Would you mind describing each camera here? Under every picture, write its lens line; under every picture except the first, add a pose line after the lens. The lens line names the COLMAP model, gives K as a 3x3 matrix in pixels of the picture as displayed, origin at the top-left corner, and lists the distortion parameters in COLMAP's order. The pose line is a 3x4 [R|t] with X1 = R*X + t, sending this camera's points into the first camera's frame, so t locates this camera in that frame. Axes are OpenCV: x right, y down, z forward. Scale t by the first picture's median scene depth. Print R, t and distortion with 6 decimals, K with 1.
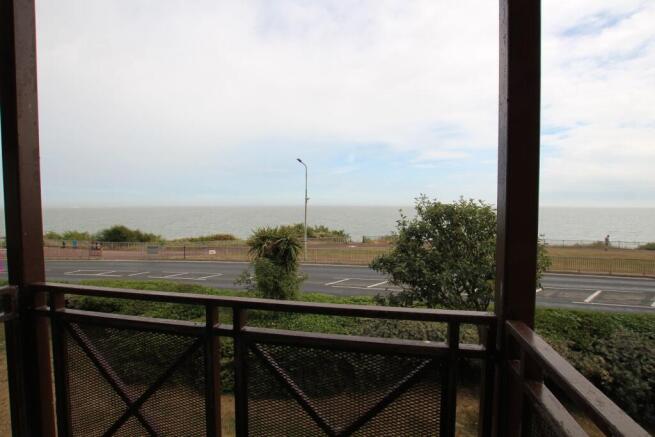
lens RADIAL K [[299.6, 0, 331.4], [0, 299.6, 217.4], [0, 0, 1]] dist [-0.047352, 0.007731]
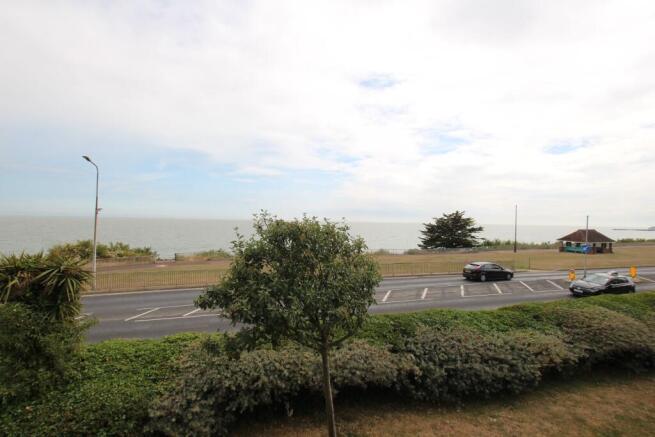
lens RADIAL K [[299.6, 0, 331.4], [0, 299.6, 217.4], [0, 0, 1]] dist [-0.047352, 0.007731]
pose [[0.828826, 0.020430, 0.559133, -0.009627], [0.004612, 0.999050, -0.043341, -0.014469], [-0.559487, 0.038500, 0.827944, 0.142058]]
